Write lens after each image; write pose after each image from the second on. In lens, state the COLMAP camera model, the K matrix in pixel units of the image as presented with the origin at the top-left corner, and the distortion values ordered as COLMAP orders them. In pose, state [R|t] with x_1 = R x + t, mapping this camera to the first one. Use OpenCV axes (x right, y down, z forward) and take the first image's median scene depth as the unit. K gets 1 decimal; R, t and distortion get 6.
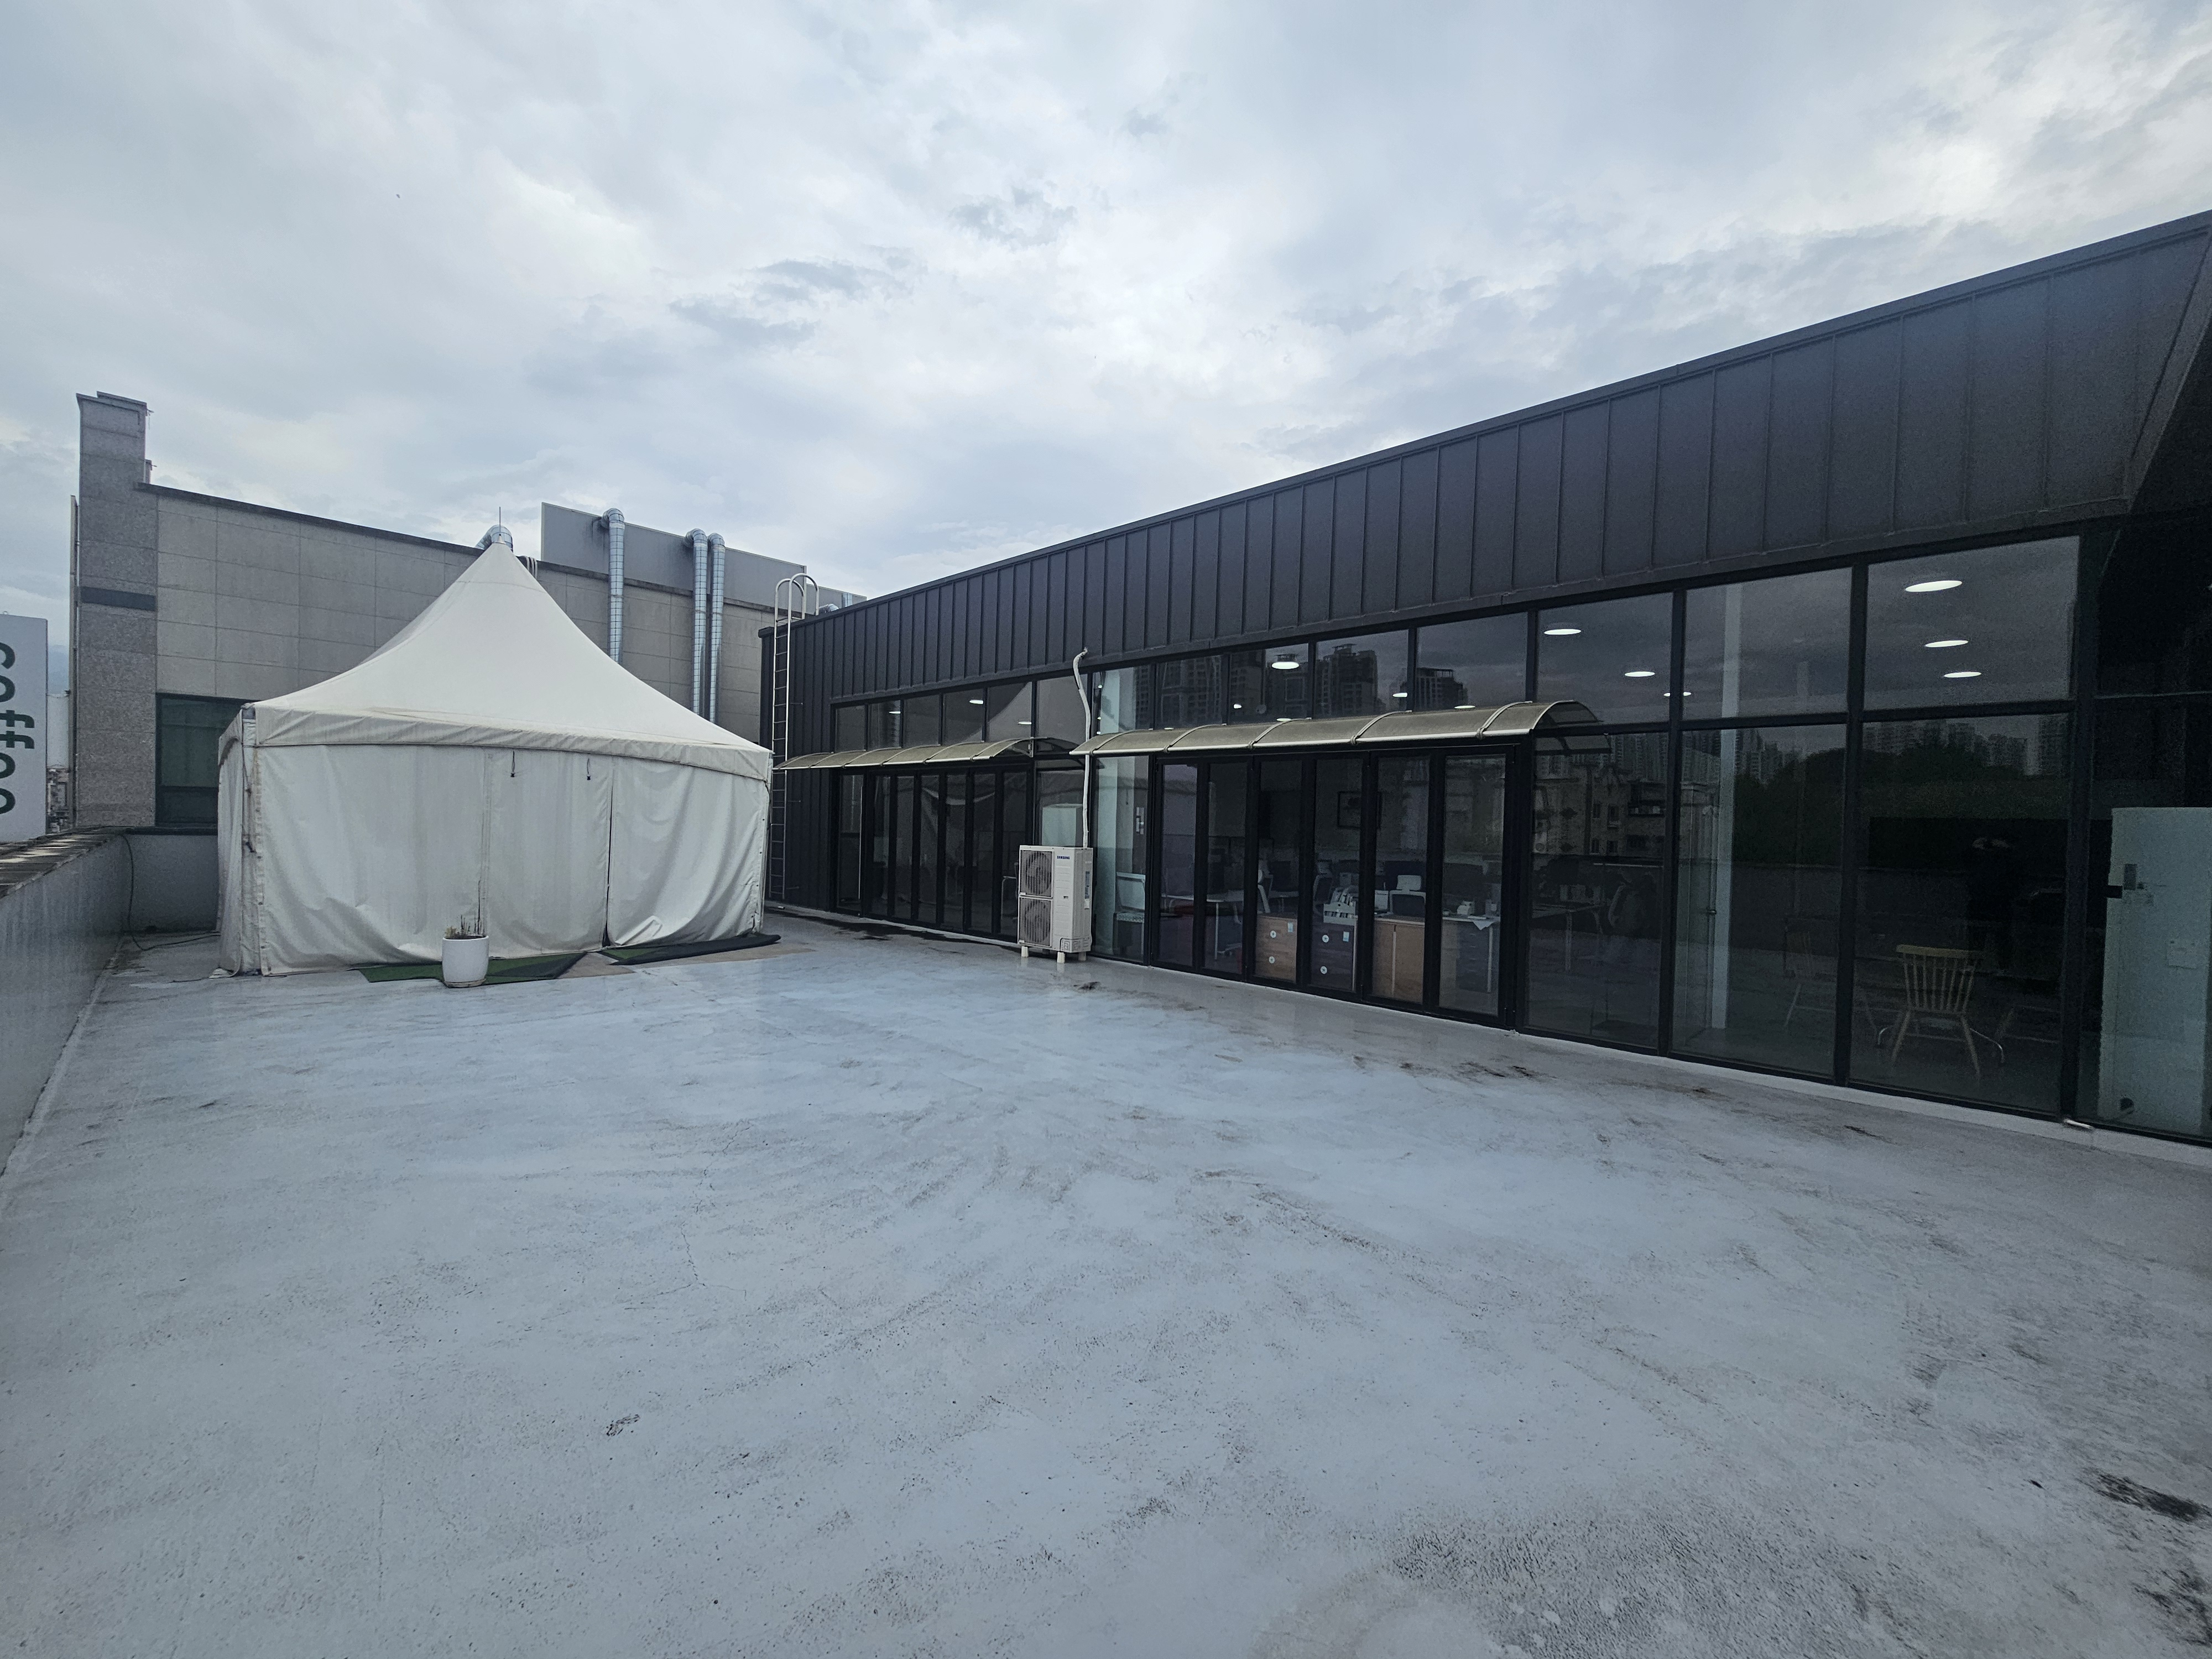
lens RADIAL K [[891.8, 0, 1108.5], [0, 891.8, 833.4], [0, 0, 1]] dist [-0.002214, -0.000207]
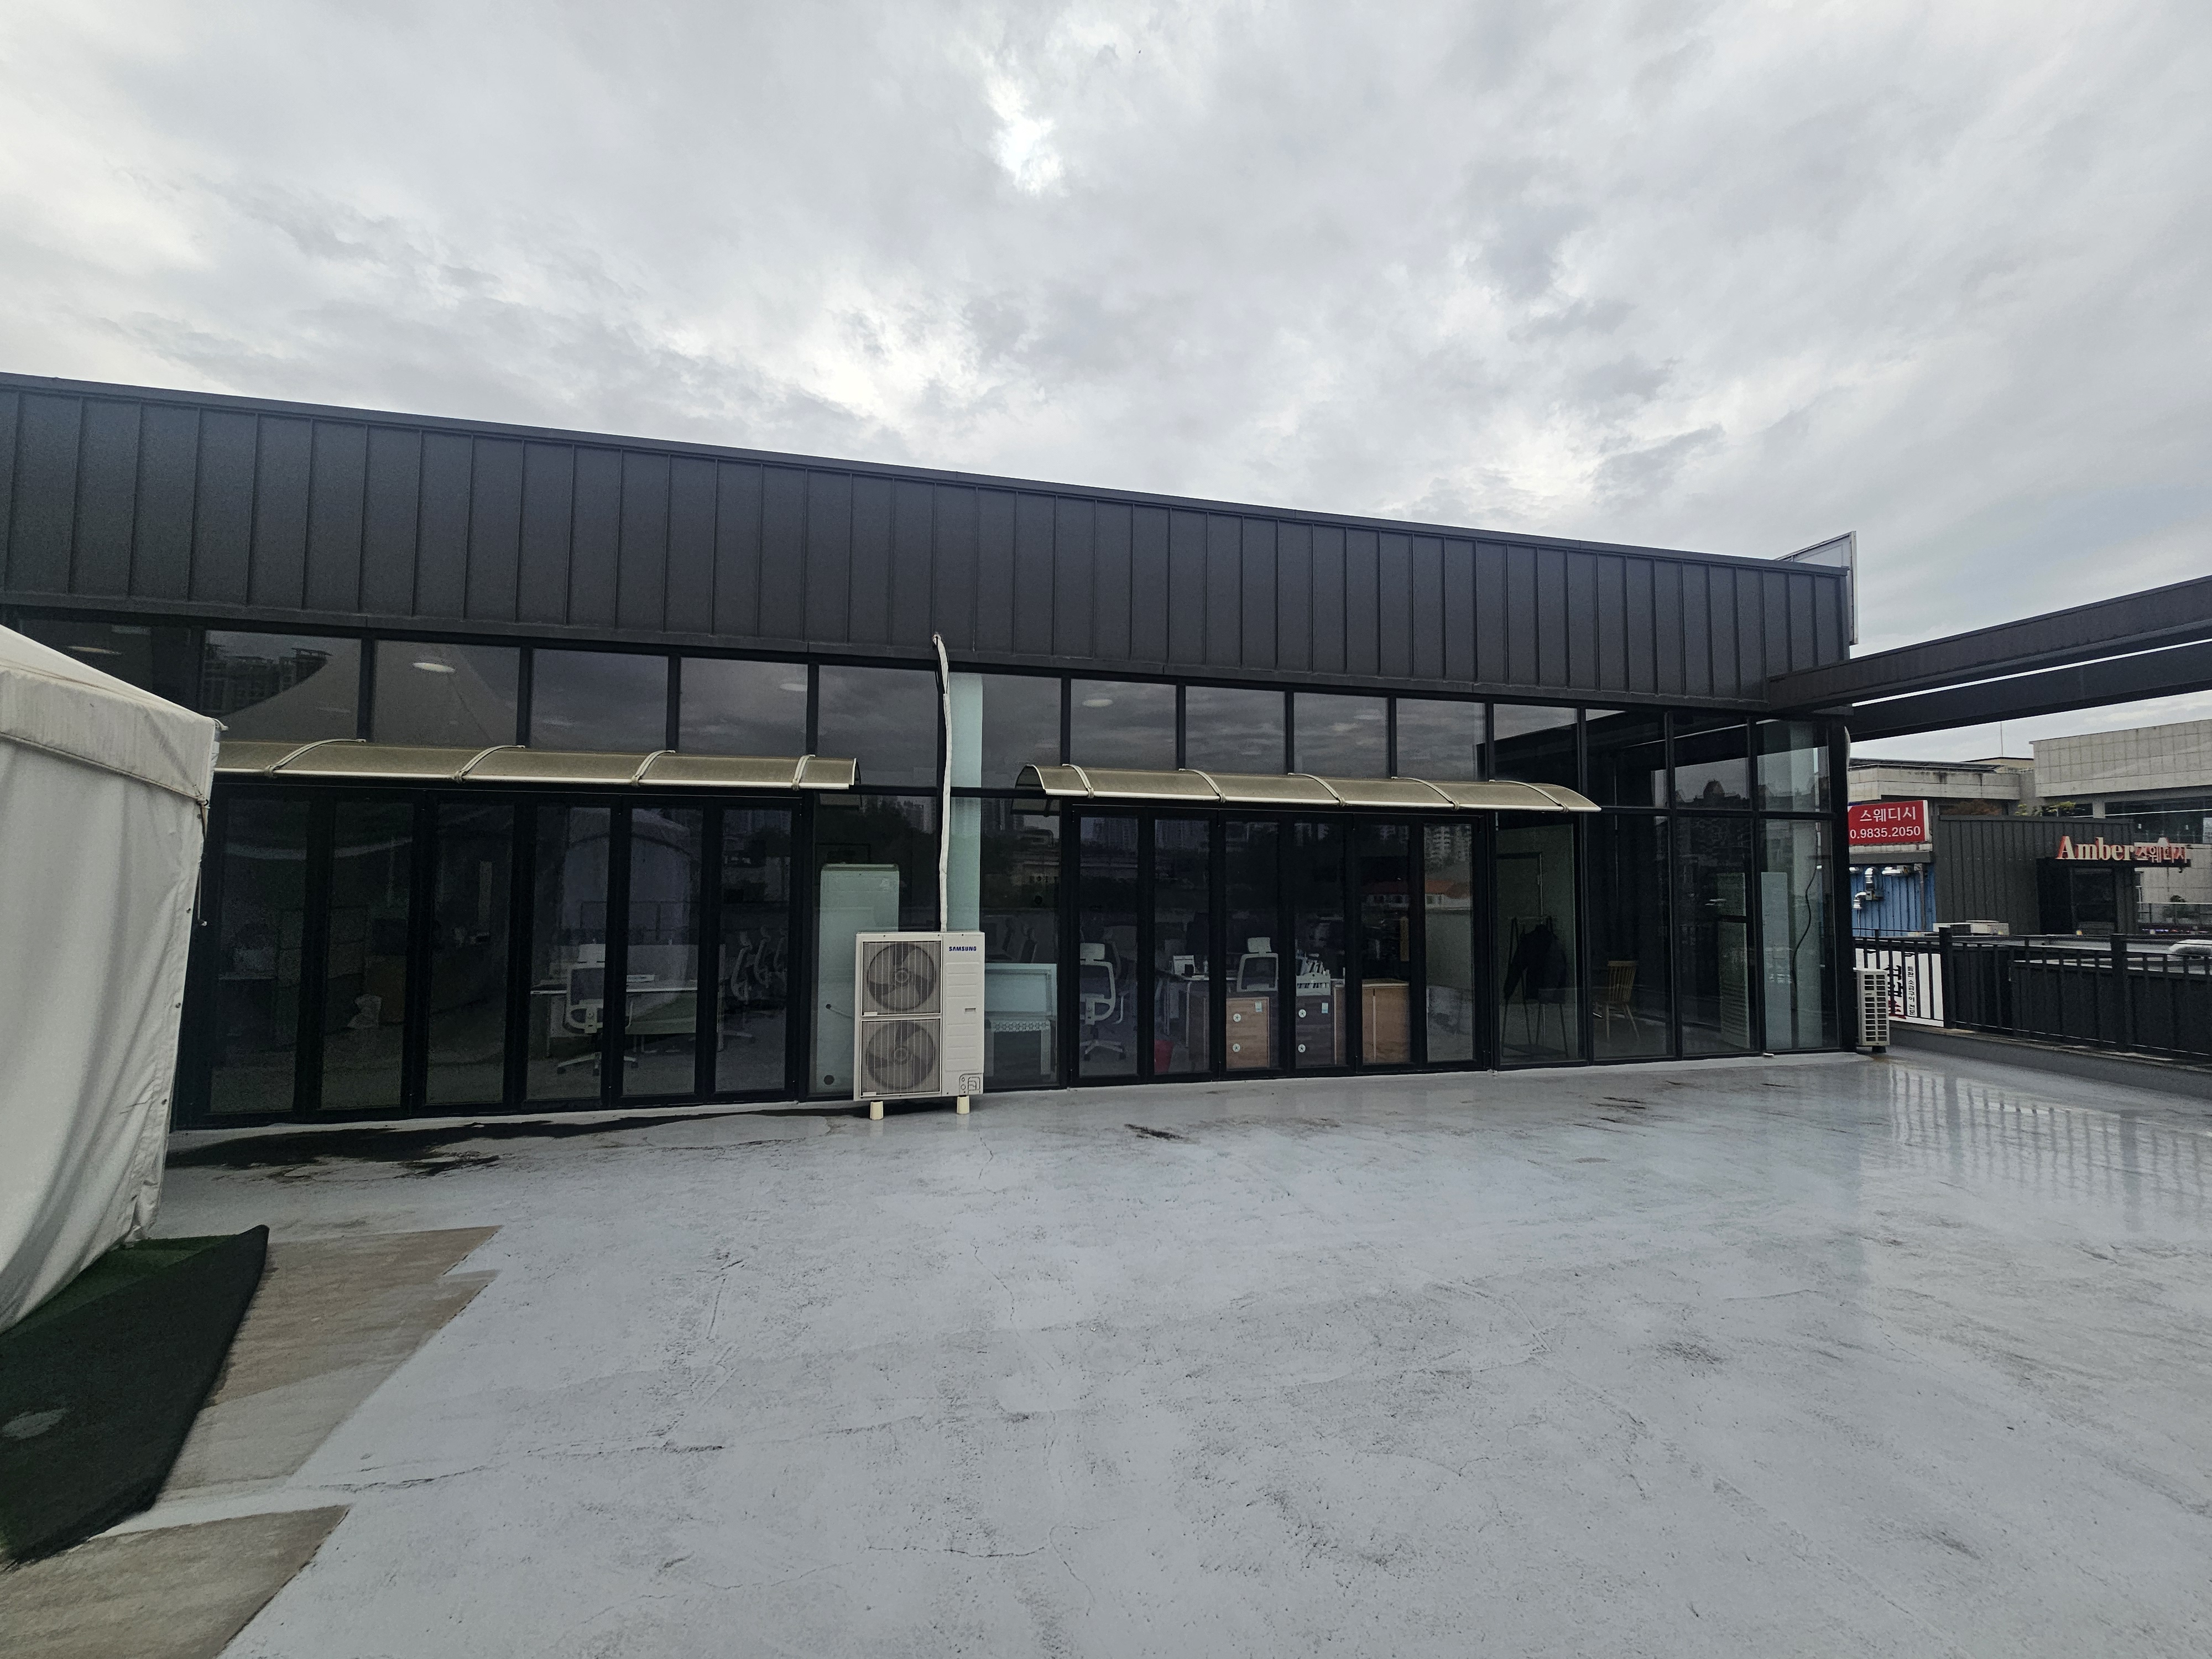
lens RADIAL K [[891.8, 0, 1106.4], [0, 891.8, 835.0], [0, 0, 1]] dist [-0.002214, -0.000207]
pose [[0.547734, 0.025427, 0.836266, -0.643767], [0.017492, 0.998972, -0.041831, -0.031185], [-0.836469, 0.037541, 0.546726, 0.663140]]
